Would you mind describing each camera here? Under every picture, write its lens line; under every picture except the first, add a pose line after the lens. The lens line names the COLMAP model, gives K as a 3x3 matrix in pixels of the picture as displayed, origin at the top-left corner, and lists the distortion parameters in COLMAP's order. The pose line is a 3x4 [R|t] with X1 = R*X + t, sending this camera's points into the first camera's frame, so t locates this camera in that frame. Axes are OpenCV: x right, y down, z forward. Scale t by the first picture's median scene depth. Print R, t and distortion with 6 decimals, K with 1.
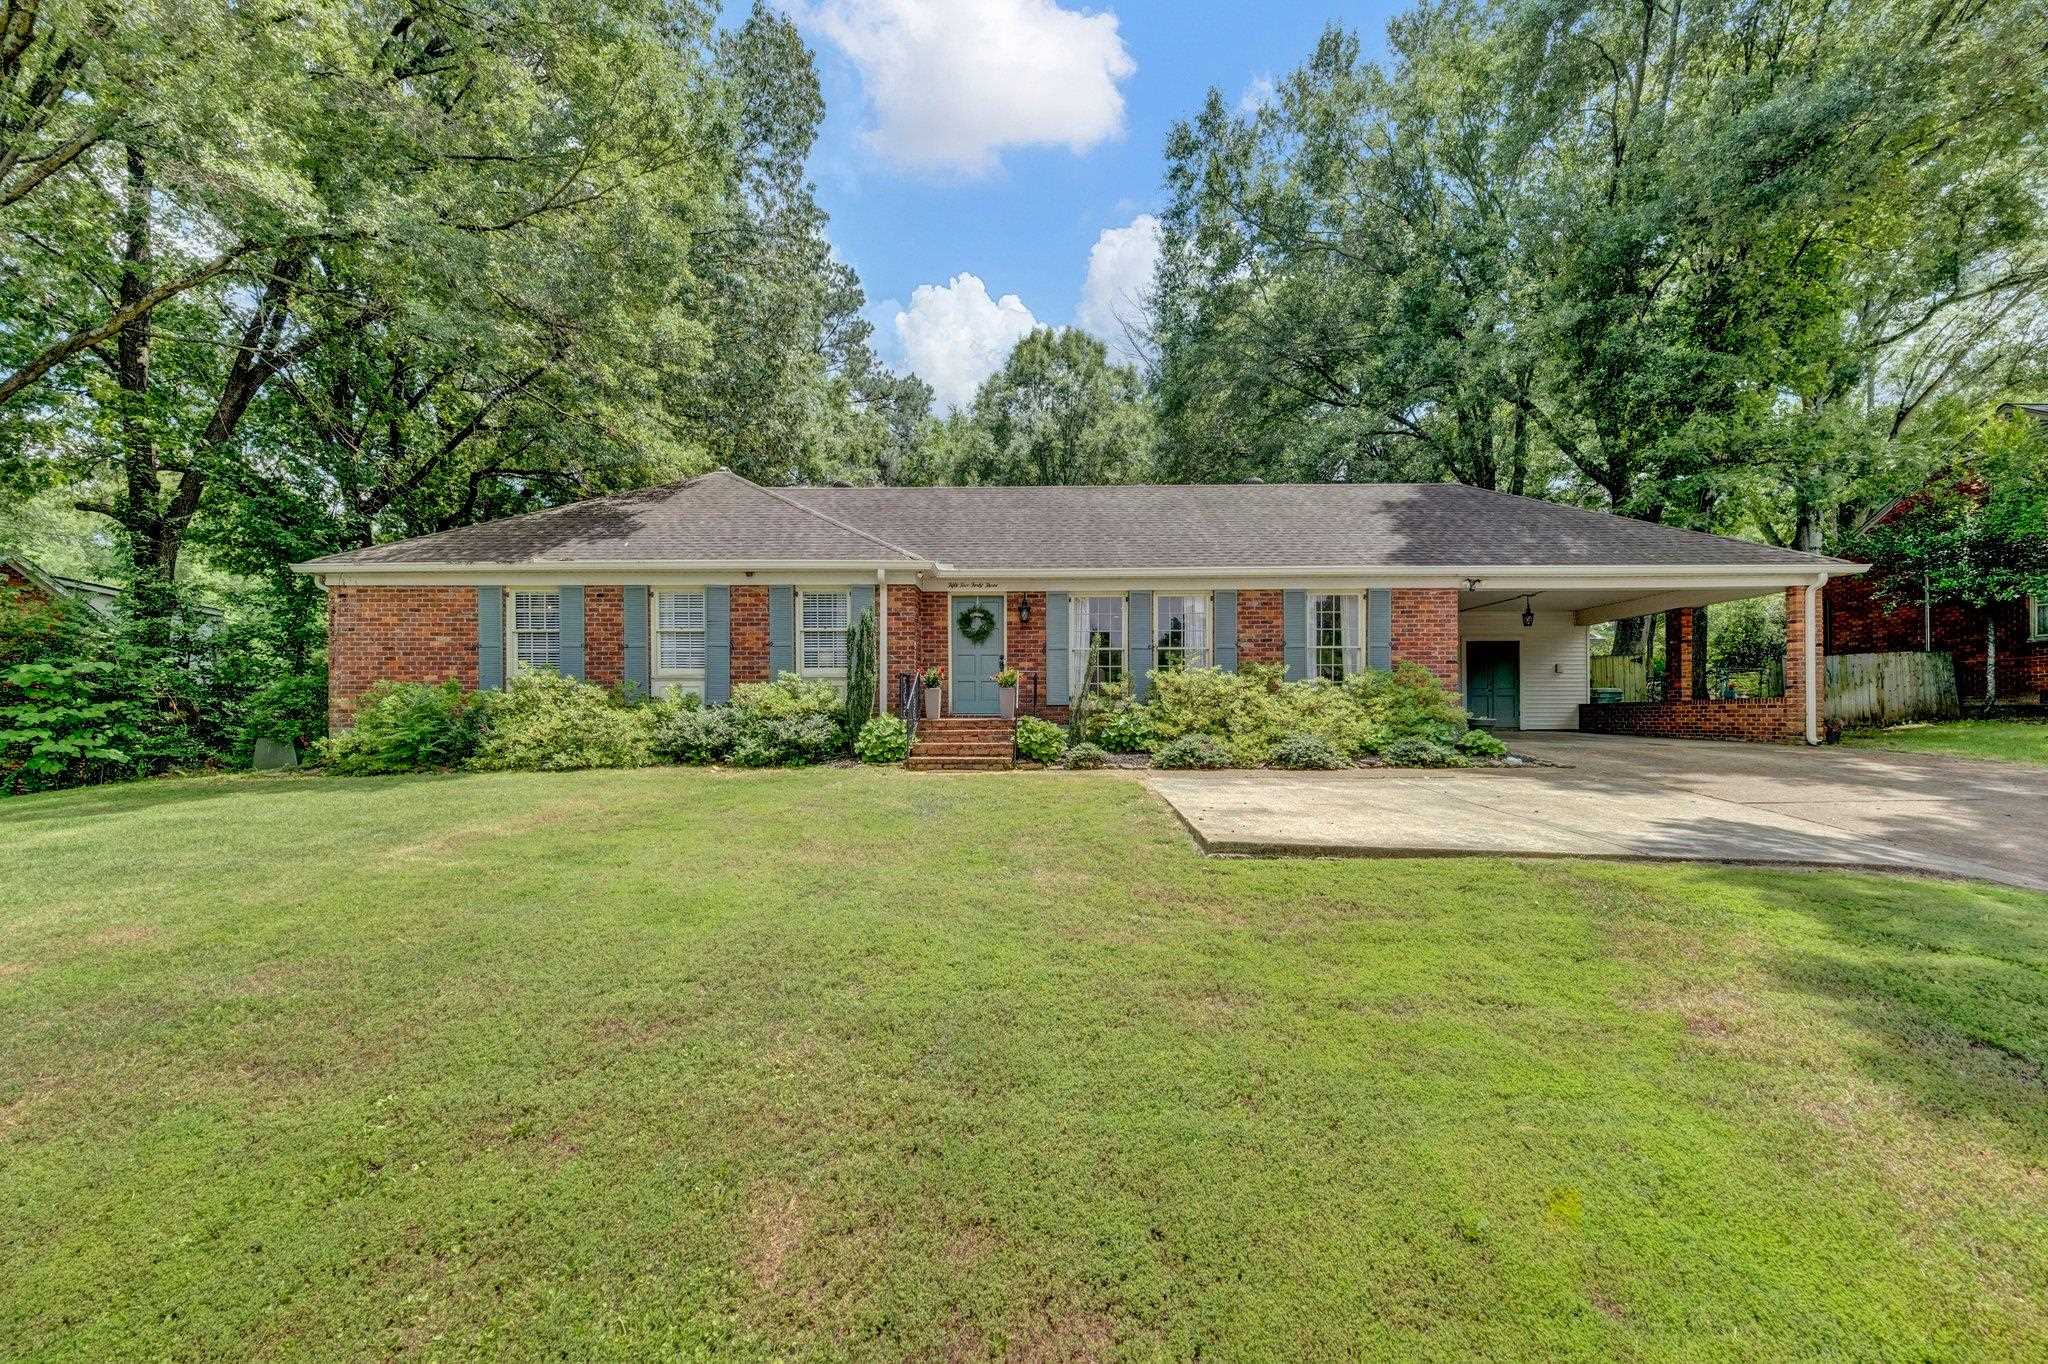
lens RADIAL K [[822.8, 0, 1017.1], [0, 822.8, 677.4], [0, 0, 1]] dist [0.015887, -0.000023]
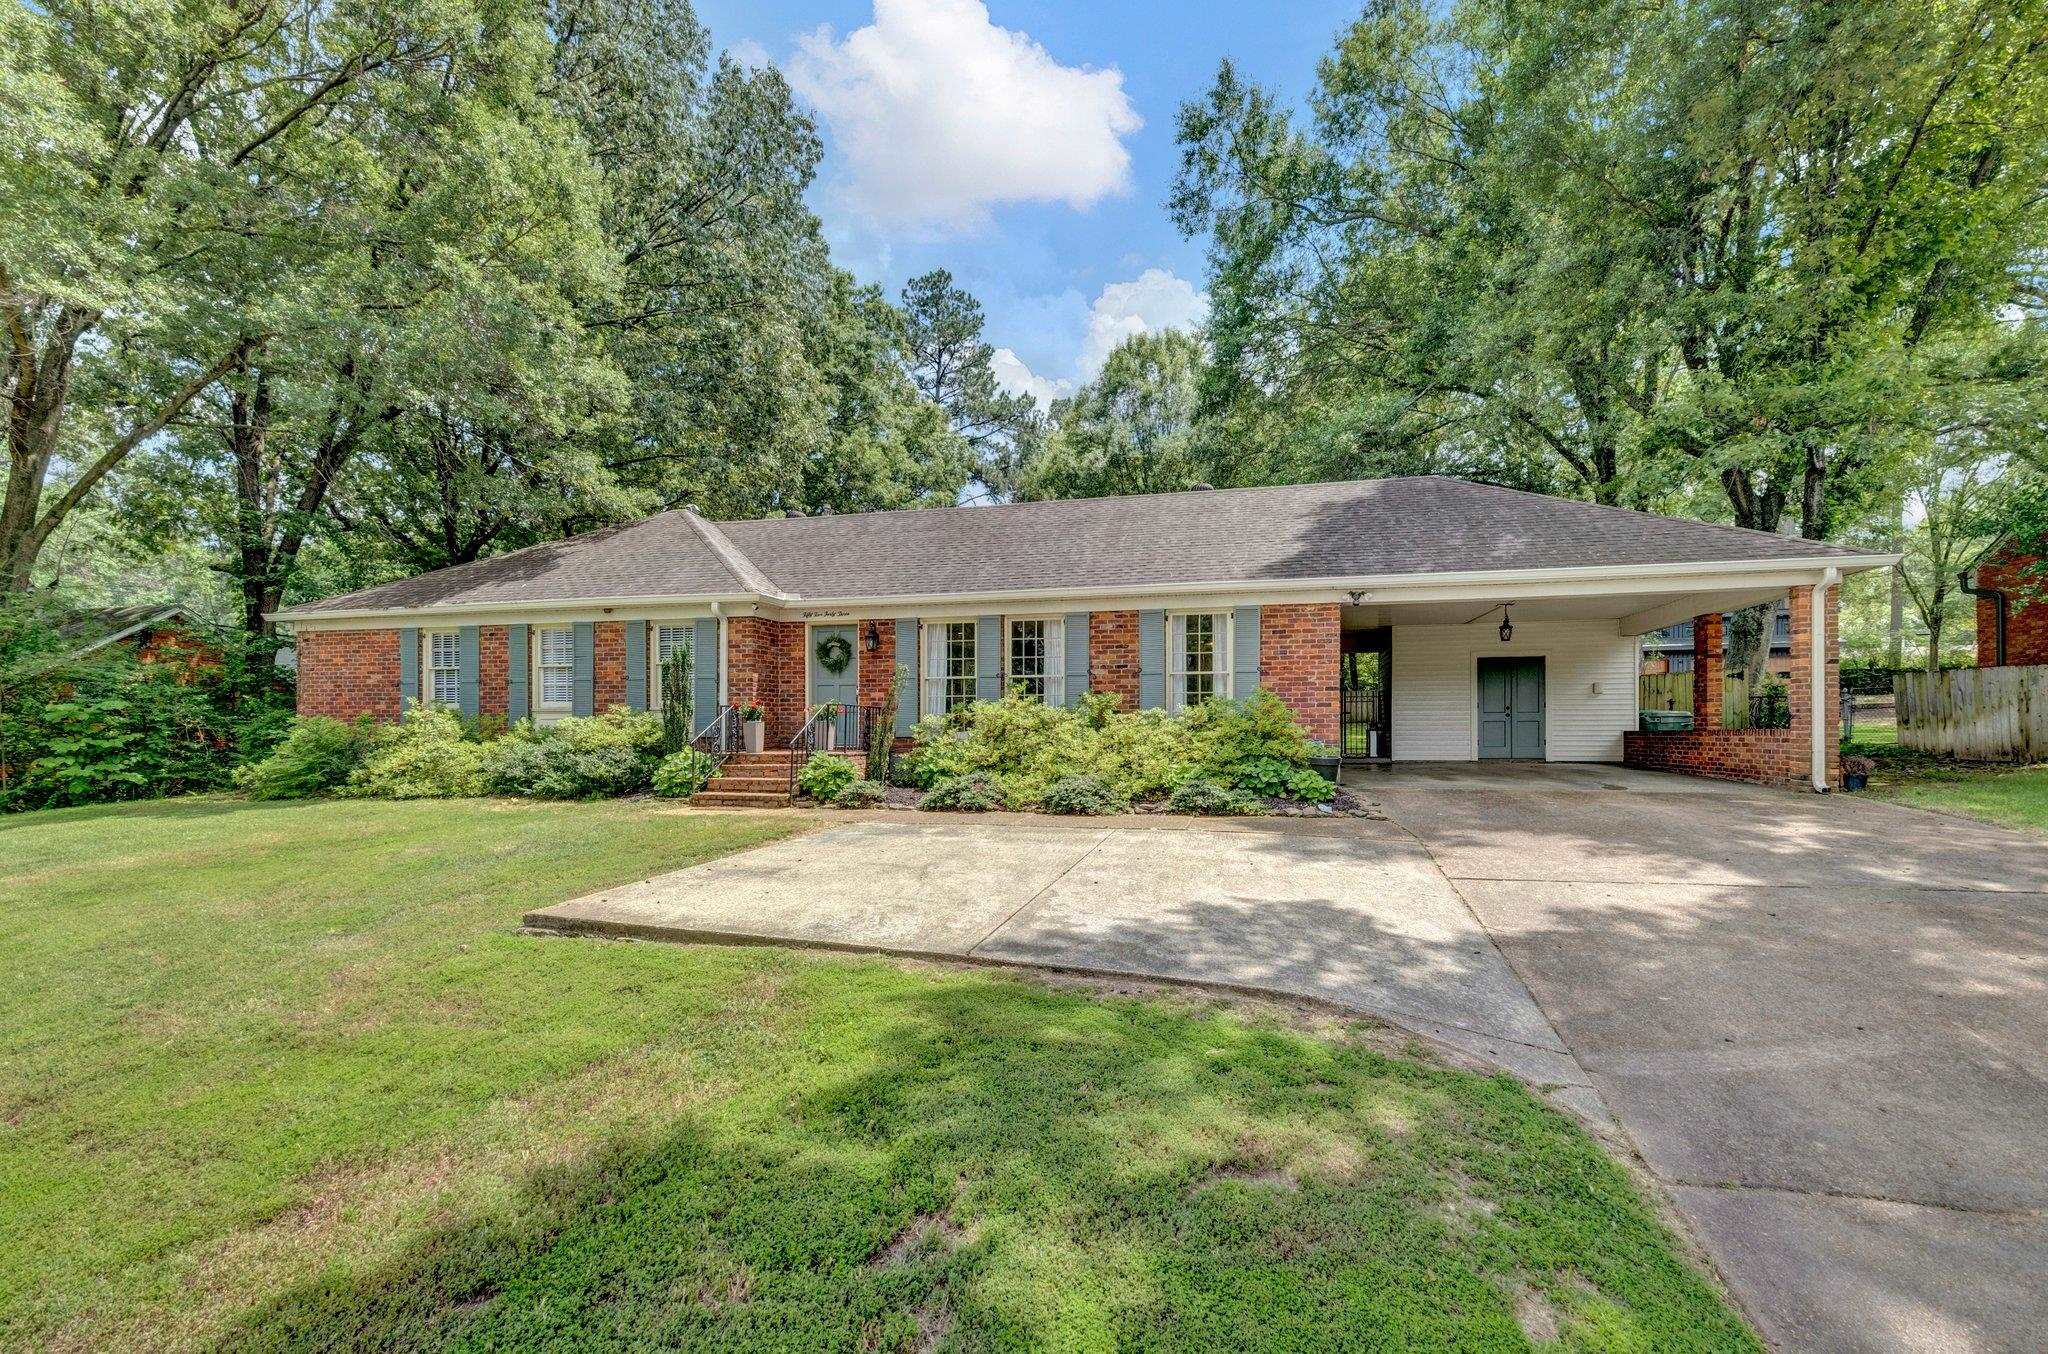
lens RADIAL K [[828.1, 0, 1034.5], [0, 828.1, 694.1], [0, 0, 1]] dist [0.009034, -0.000148]
pose [[0.976764, -0.008165, -0.214164, 0.405729], [0.008776, 0.999960, 0.001902, -0.016969], [0.214140, -0.003737, 0.976796, 0.089811]]
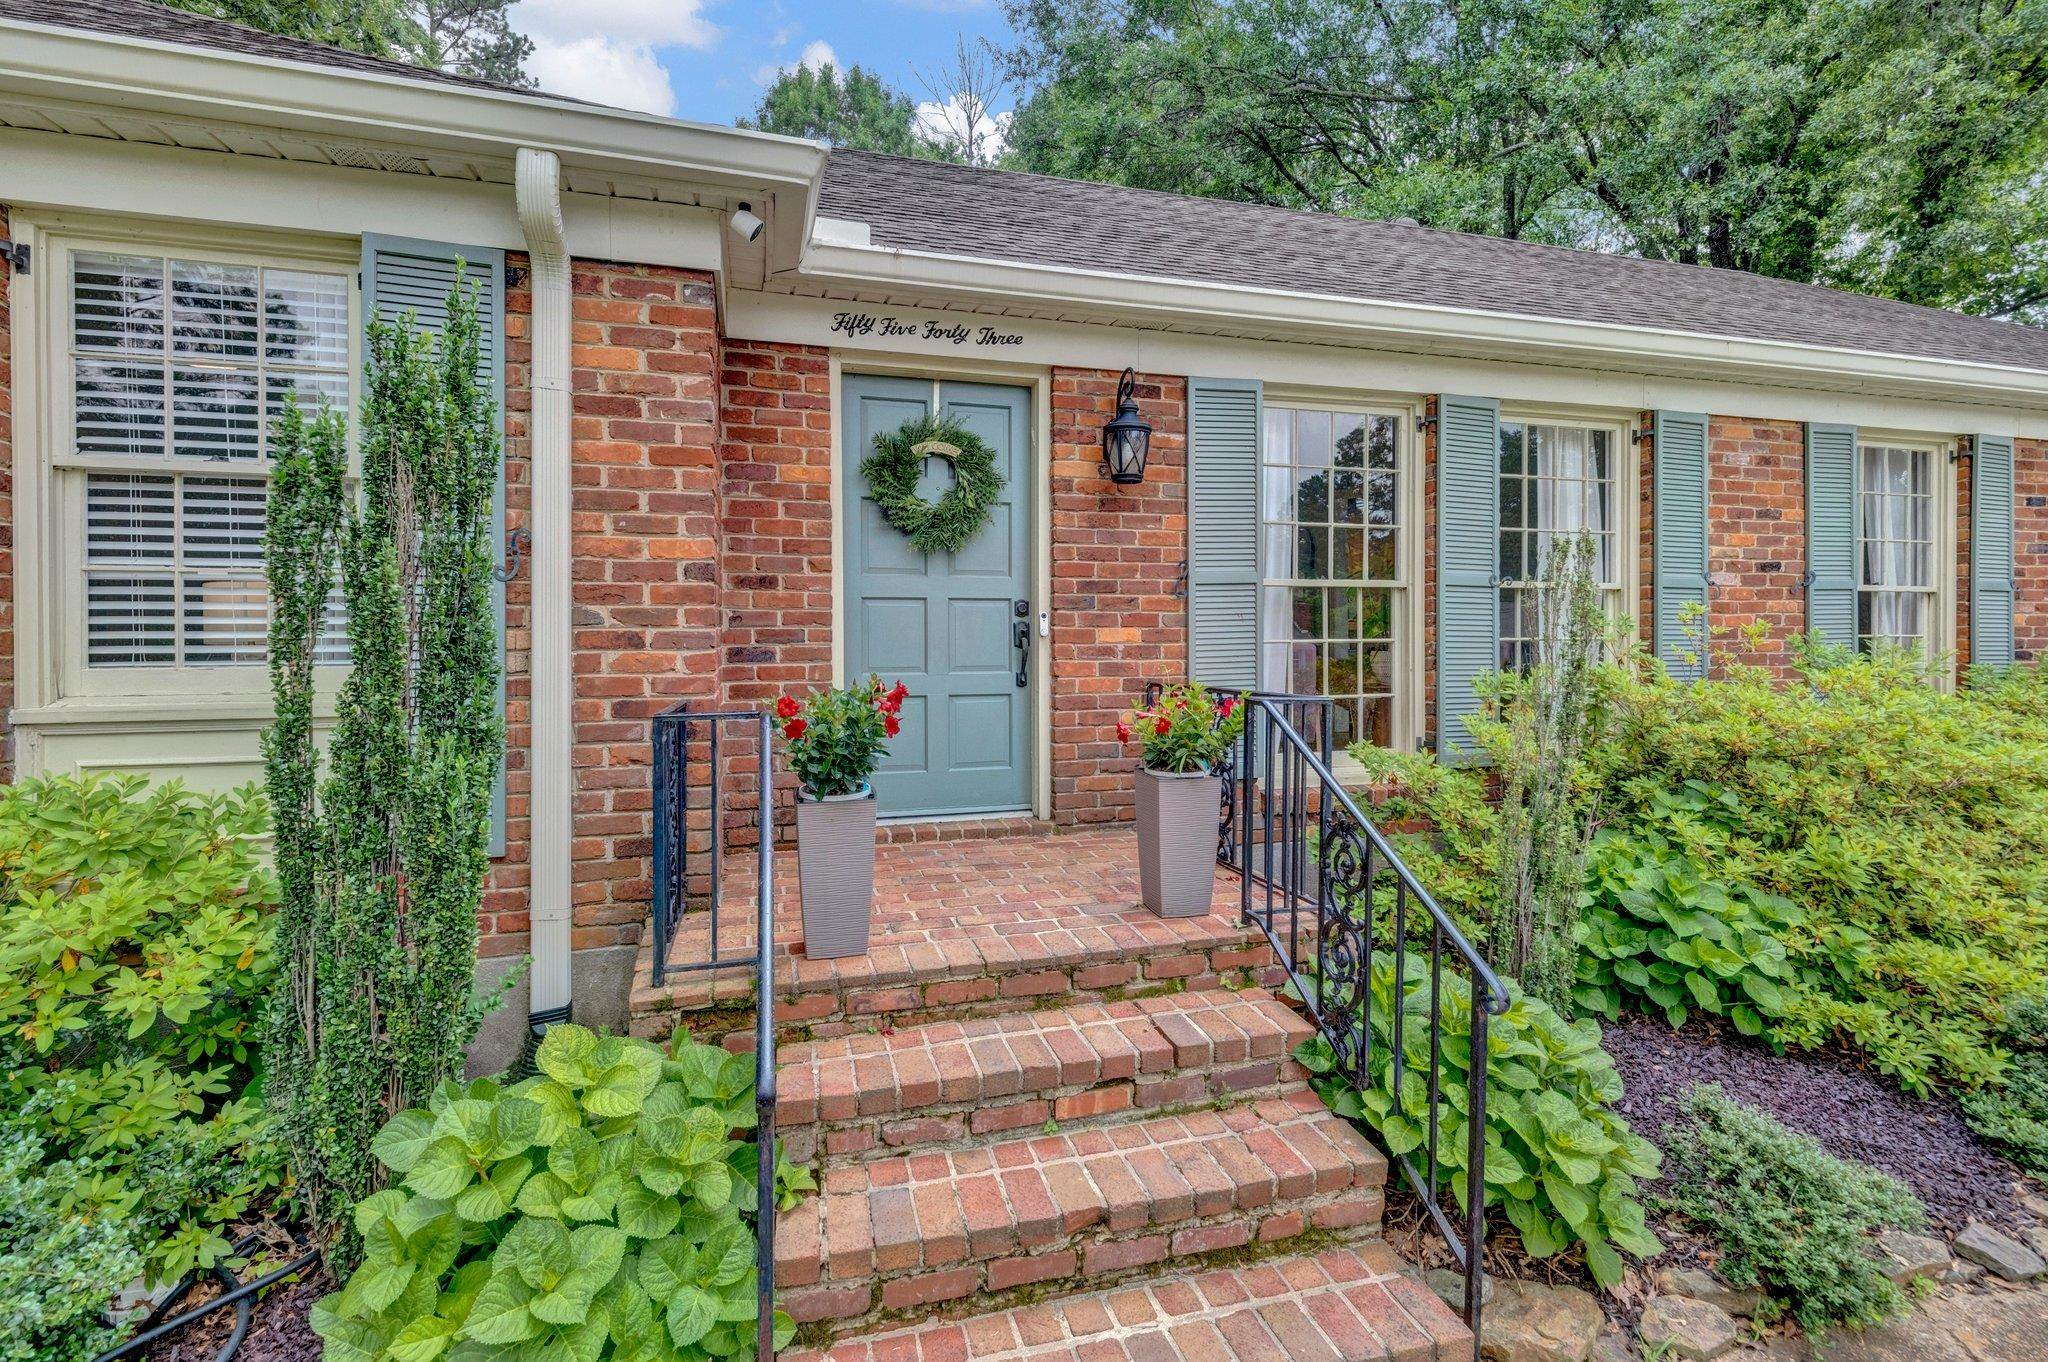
lens RADIAL K [[971.8, 0, 1032.2], [0, 971.8, 614.5], [0, 0, 1]] dist [0.000090, -0.000064]
pose [[0.951433, 0.002800, 0.307845, -0.118882], [-0.005911, 0.999940, 0.009175, -0.026388], [-0.307801, -0.010549, 0.951392, 0.708958]]
